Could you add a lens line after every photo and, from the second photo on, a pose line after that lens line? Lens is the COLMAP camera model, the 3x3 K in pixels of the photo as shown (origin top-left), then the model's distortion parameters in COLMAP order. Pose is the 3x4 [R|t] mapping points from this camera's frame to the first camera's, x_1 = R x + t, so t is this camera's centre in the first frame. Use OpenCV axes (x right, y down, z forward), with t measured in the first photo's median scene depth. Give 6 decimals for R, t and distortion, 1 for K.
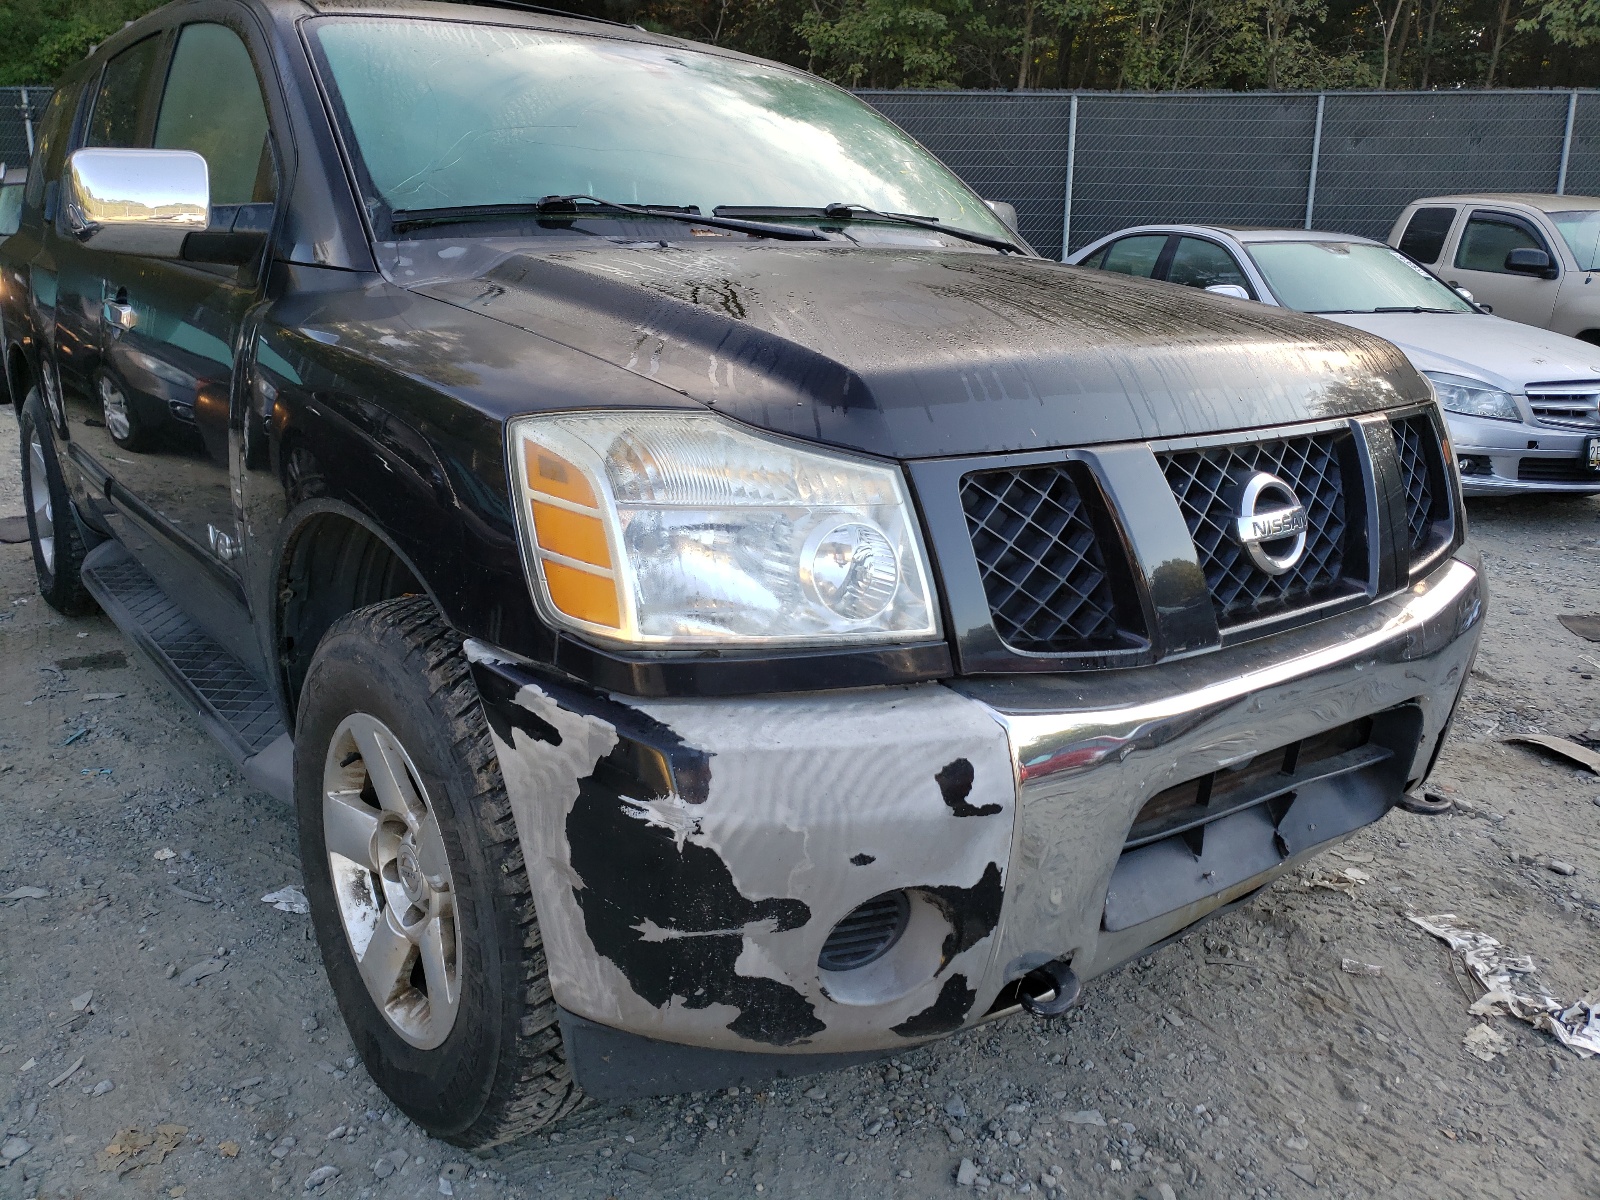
lens RADIAL K [[1232.6, 0, 776.1], [0, 1232.6, 594.7], [0, 0, 1]] dist [0.052709, -0.032899]
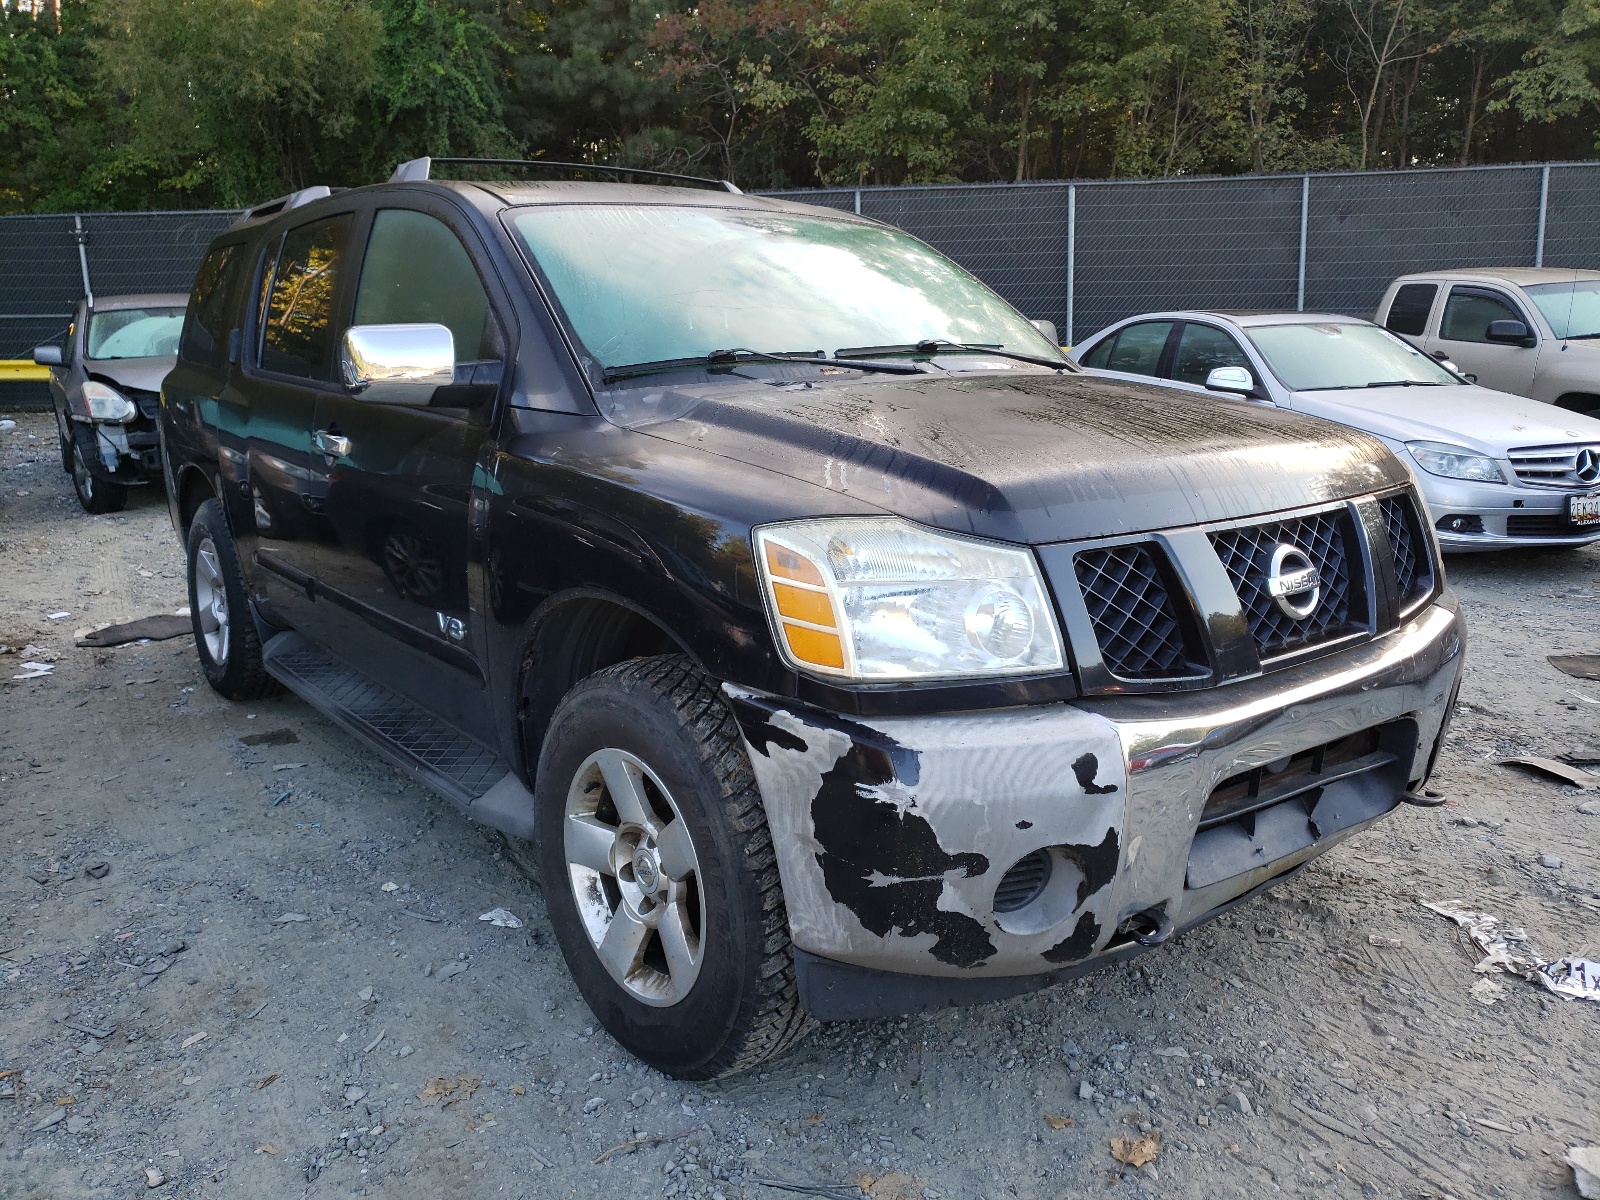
lens RADIAL K [[1202.8, 0, 800.0], [0, 1202.8, 600.0], [0, 0, 1]] dist [0.032113, 0.000001]
pose [[0.999391, -0.034882, -0.001171, -0.115936], [0.034758, 0.997747, -0.057377, 0.016597], [0.003170, 0.057301, 0.998352, -0.266207]]
